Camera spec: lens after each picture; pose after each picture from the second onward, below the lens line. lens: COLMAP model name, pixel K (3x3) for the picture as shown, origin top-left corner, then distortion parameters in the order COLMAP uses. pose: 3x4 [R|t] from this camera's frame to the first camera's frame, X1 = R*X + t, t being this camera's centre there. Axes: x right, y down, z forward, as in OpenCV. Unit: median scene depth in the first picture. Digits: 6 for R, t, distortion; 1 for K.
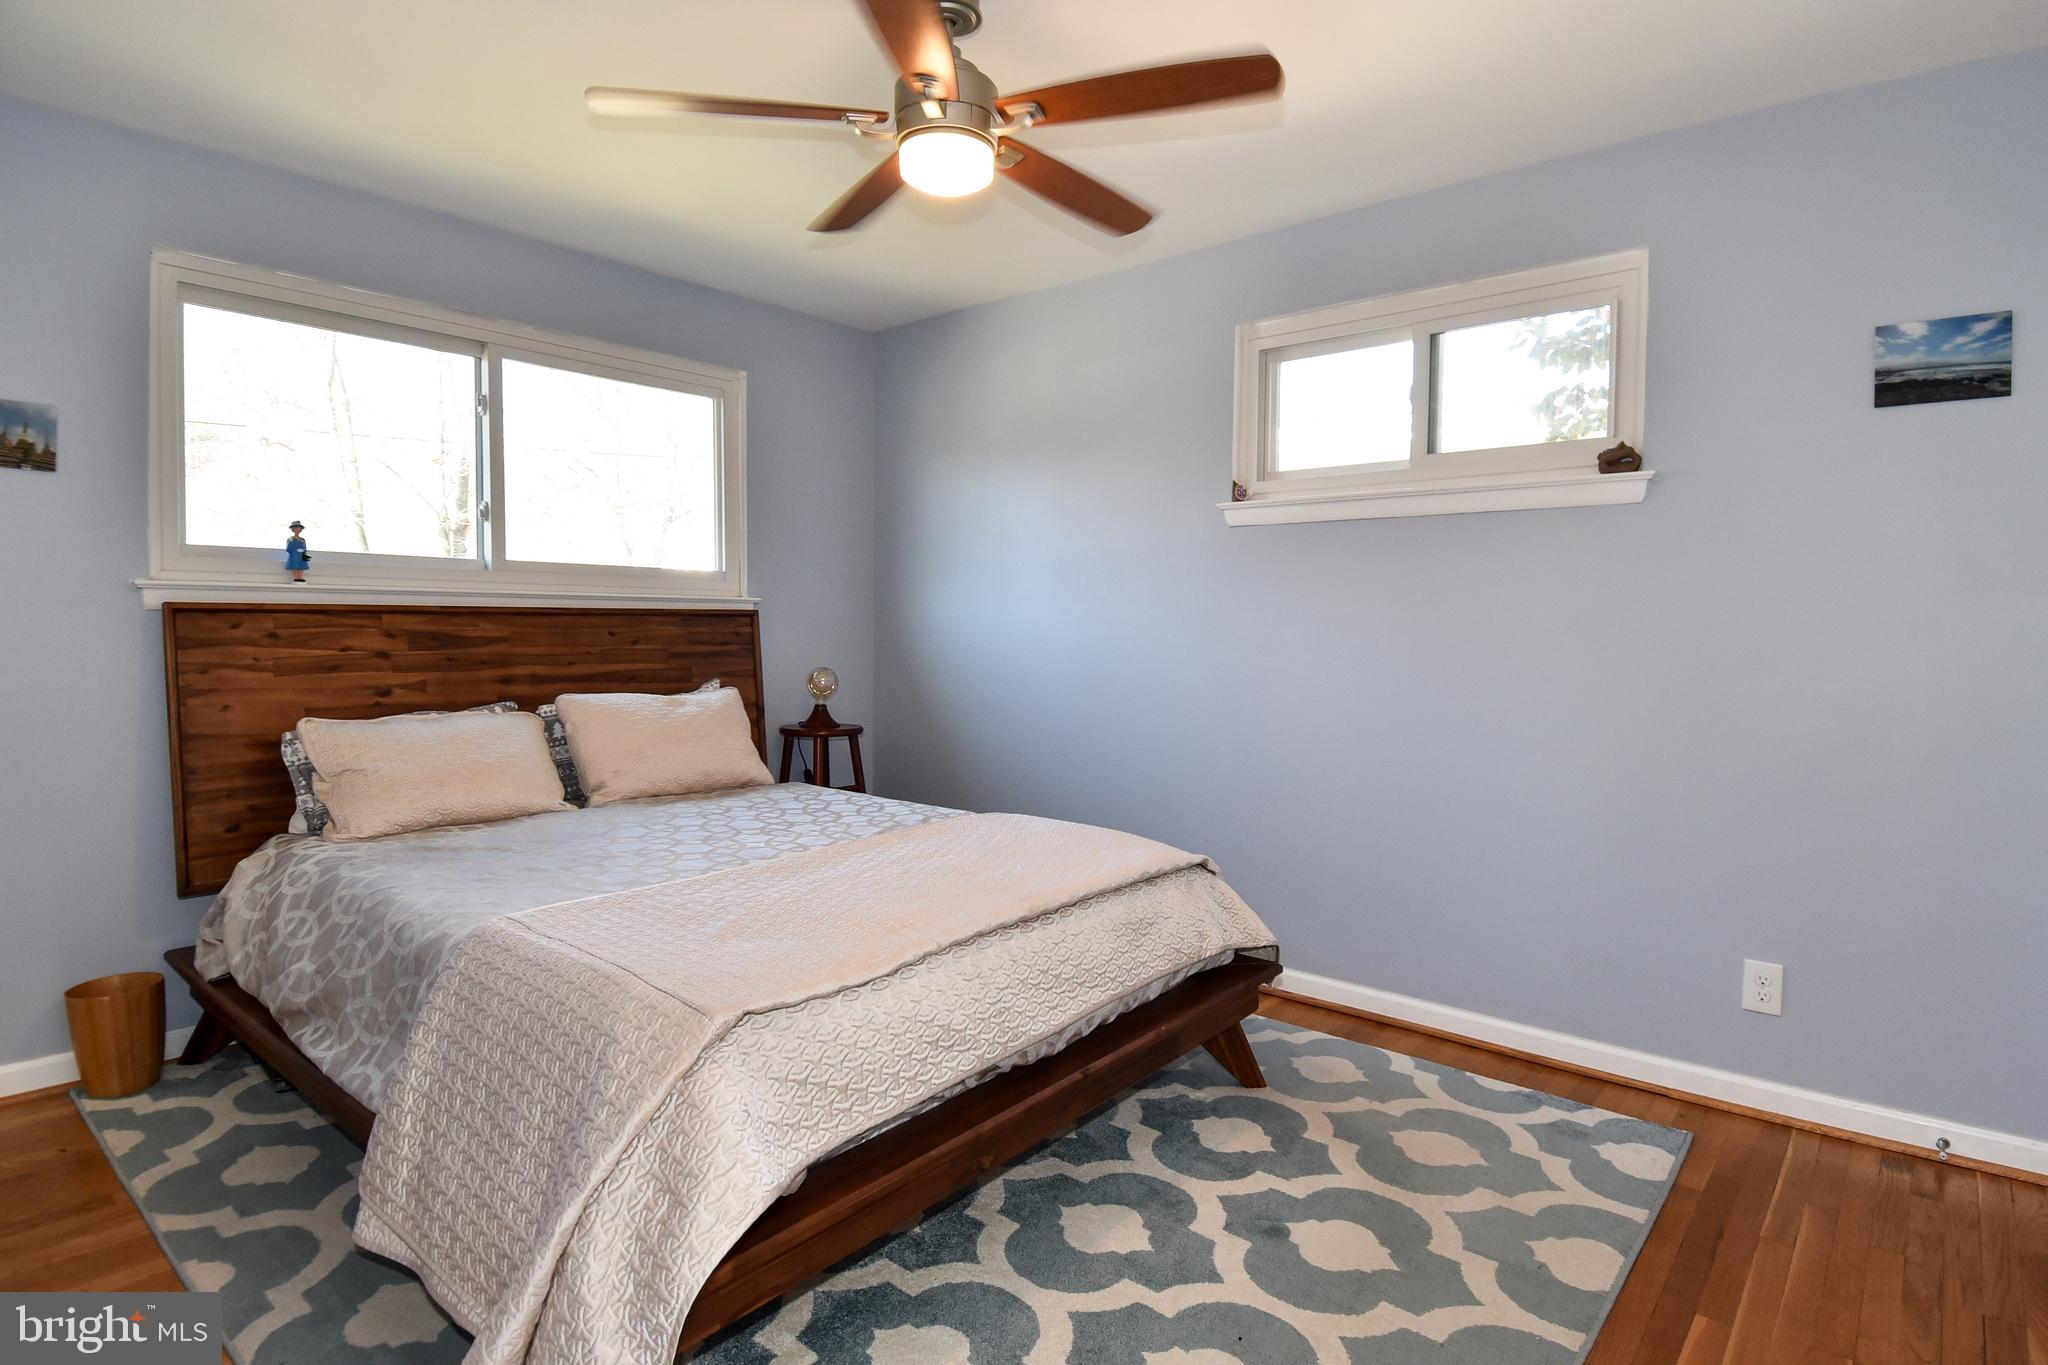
lens RADIAL K [[1088.4, 0, 1062.7], [0, 1088.4, 649.1], [0, 0, 1]] dist [0.059311, -0.063758]
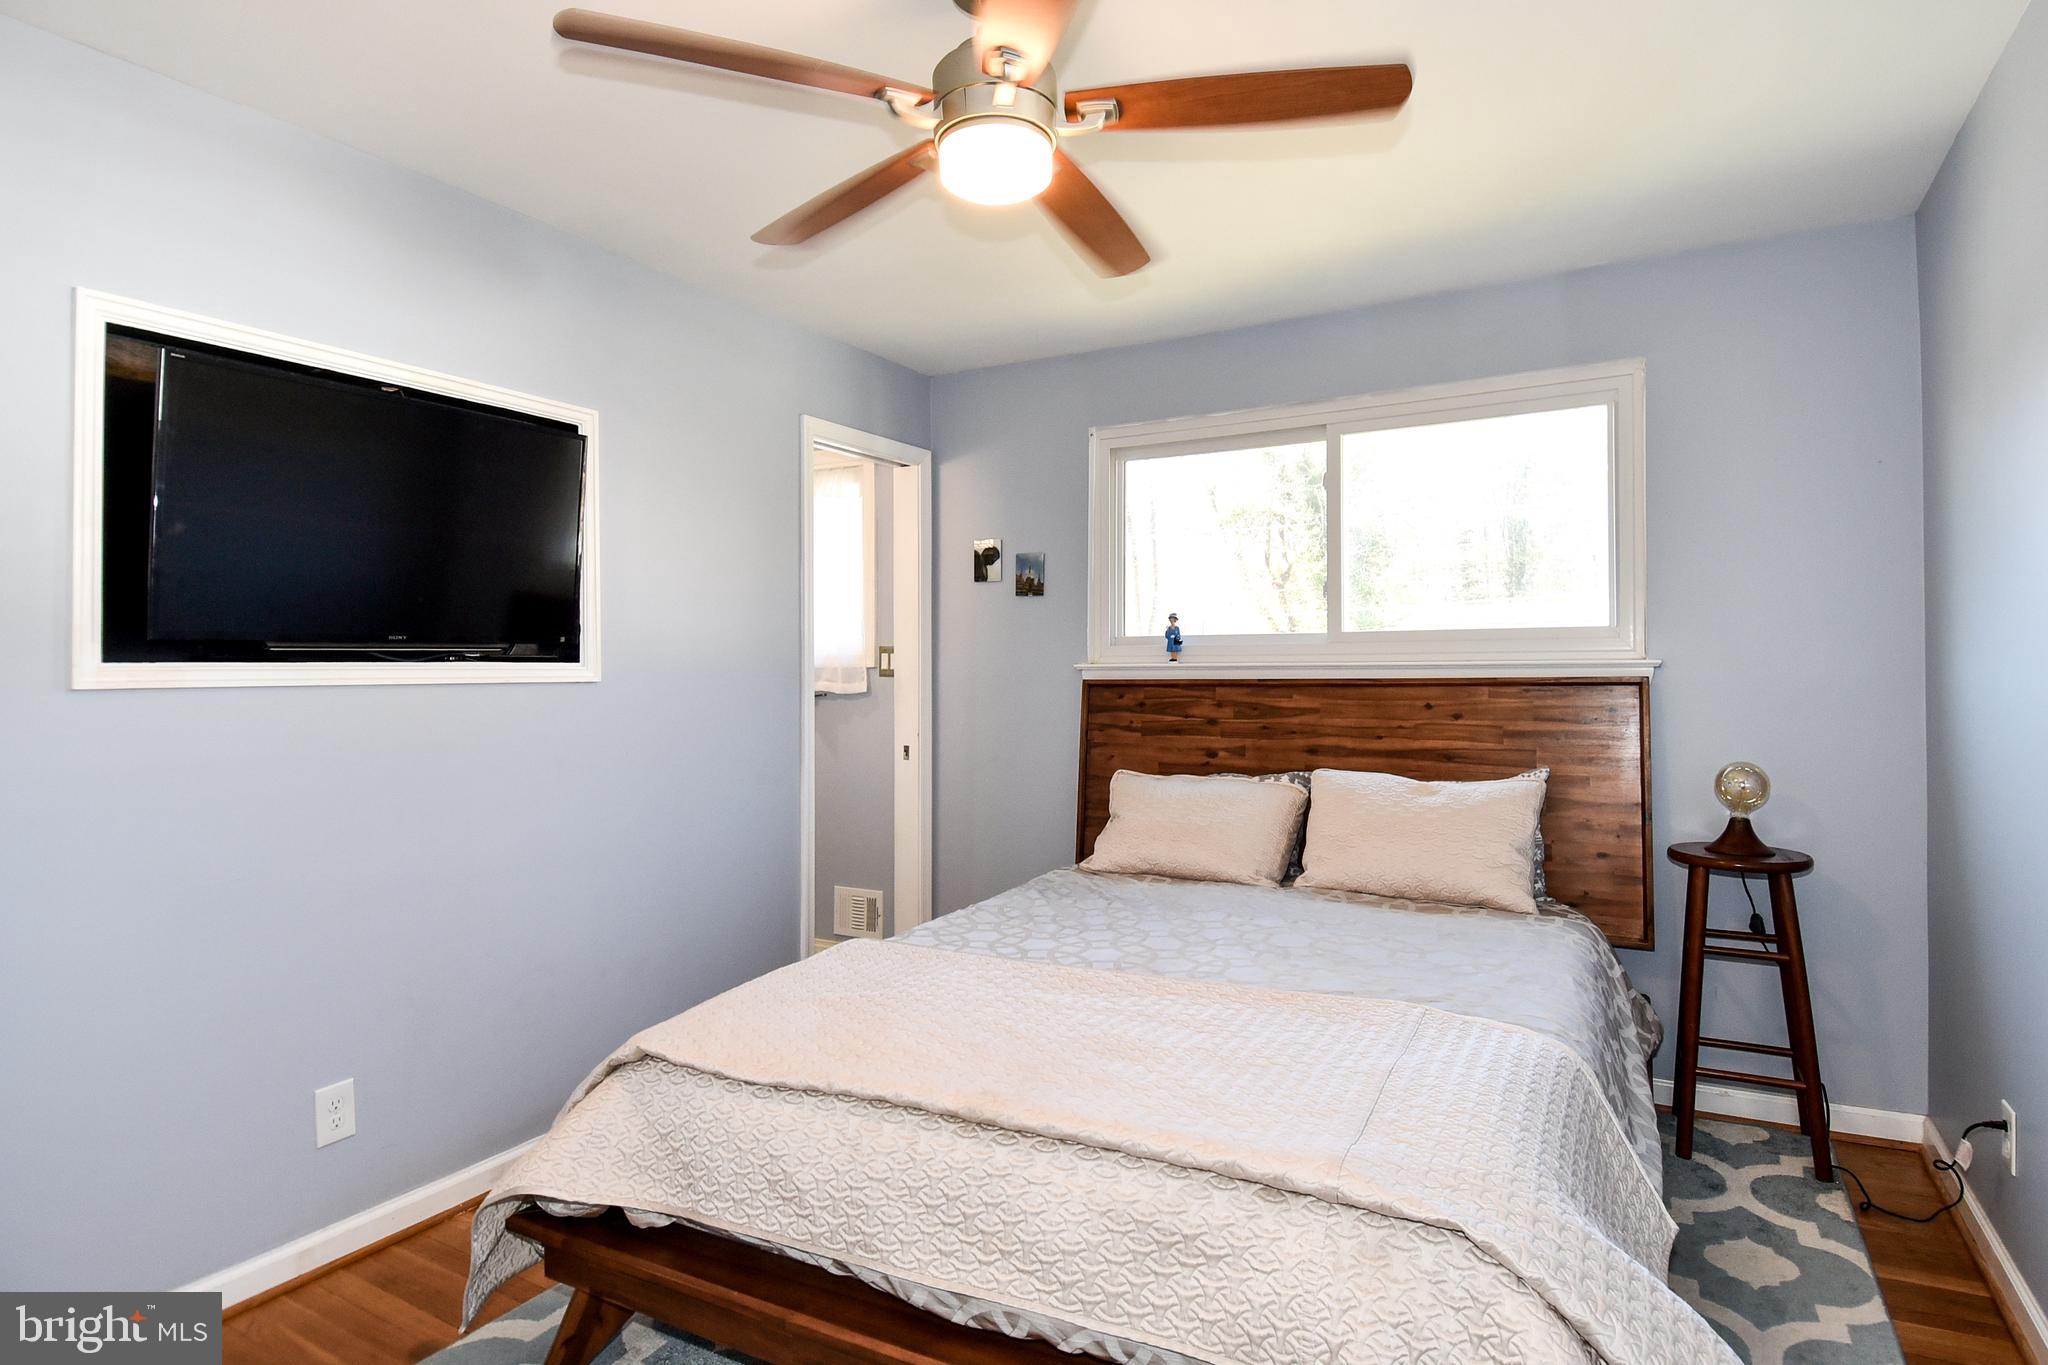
lens RADIAL K [[1088.4, 0, 1062.7], [0, 1088.4, 649.1], [0, 0, 1]] dist [0.059311, -0.063758]
pose [[0.173061, -0.029874, -0.984458, 0.489269], [-0.016057, 0.999321, -0.033148, -0.030497], [0.984780, 0.021544, 0.172464, 0.635568]]
